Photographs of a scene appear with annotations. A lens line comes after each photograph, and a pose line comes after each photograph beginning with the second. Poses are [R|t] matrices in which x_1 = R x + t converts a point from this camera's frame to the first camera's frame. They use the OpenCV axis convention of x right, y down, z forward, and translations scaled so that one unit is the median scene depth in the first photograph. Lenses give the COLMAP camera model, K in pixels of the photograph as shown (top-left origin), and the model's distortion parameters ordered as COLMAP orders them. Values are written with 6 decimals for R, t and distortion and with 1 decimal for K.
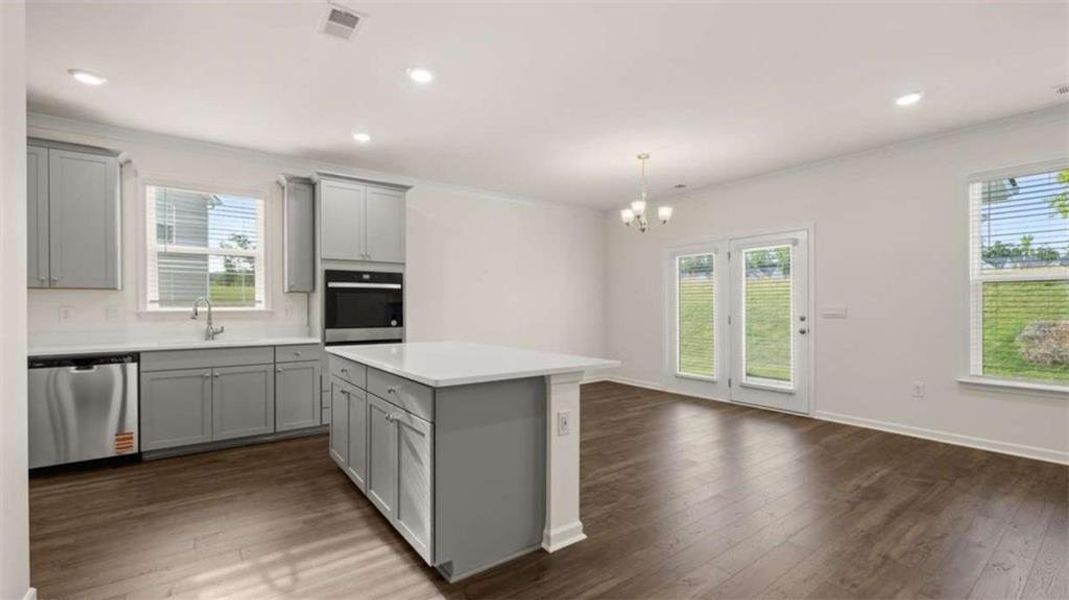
lens RADIAL K [[452.6, 0, 530.5], [0, 452.6, 307.0], [0, 0, 1]] dist [-0.000861, -0.000217]
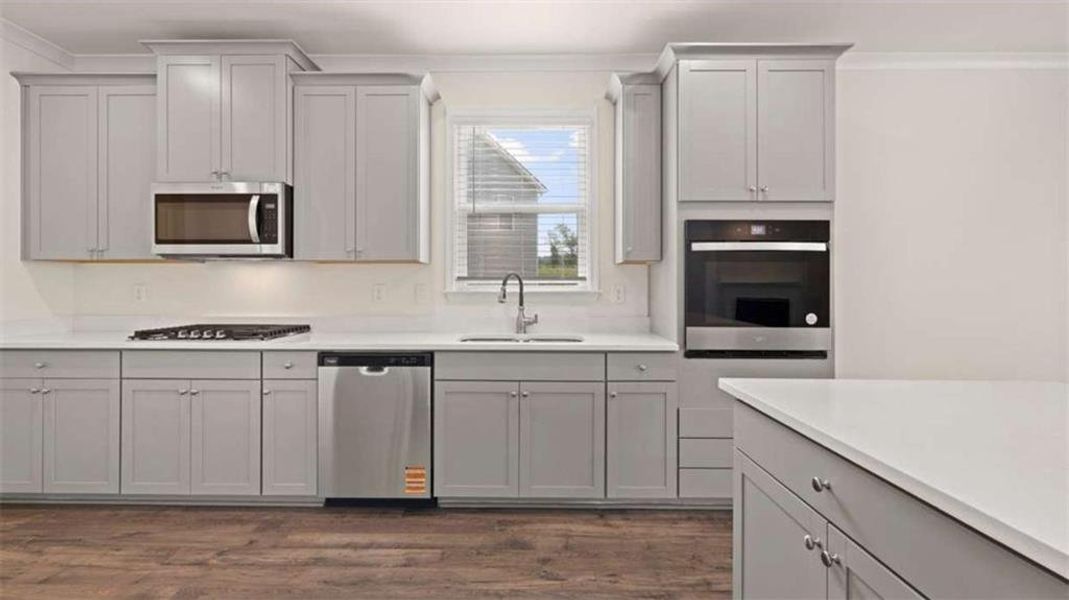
lens RADIAL K [[444.3, 0, 529.9], [0, 444.3, 281.8], [0, 0, 1]] dist [0.000367, 0.000017]
pose [[0.800166, -0.001316, -0.599777, -0.281387], [-0.005011, 0.999948, -0.008879, -0.000477], [0.599758, 0.010111, 0.800118, 0.450249]]
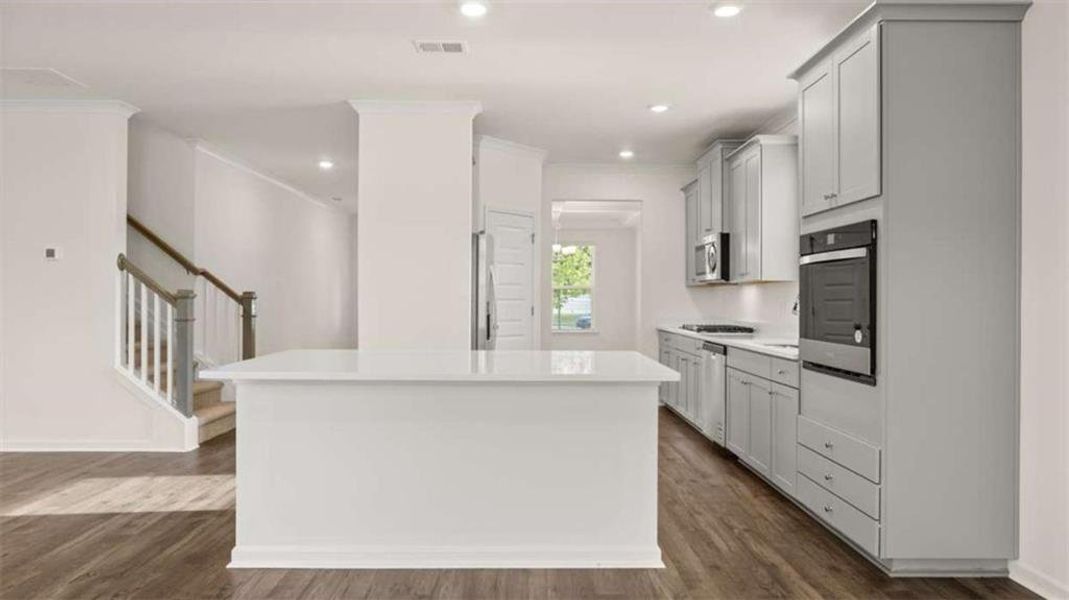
lens RADIAL K [[664.1, 0, 532.7], [0, 664.1, 301.3], [0, 0, 1]] dist [0.002535, 0.000097]
pose [[-0.585559, 0.005034, -0.810615, 0.449690], [0.001912, 0.999987, 0.004829, -0.003116], [0.810628, 0.001278, -0.585560, 1.235552]]
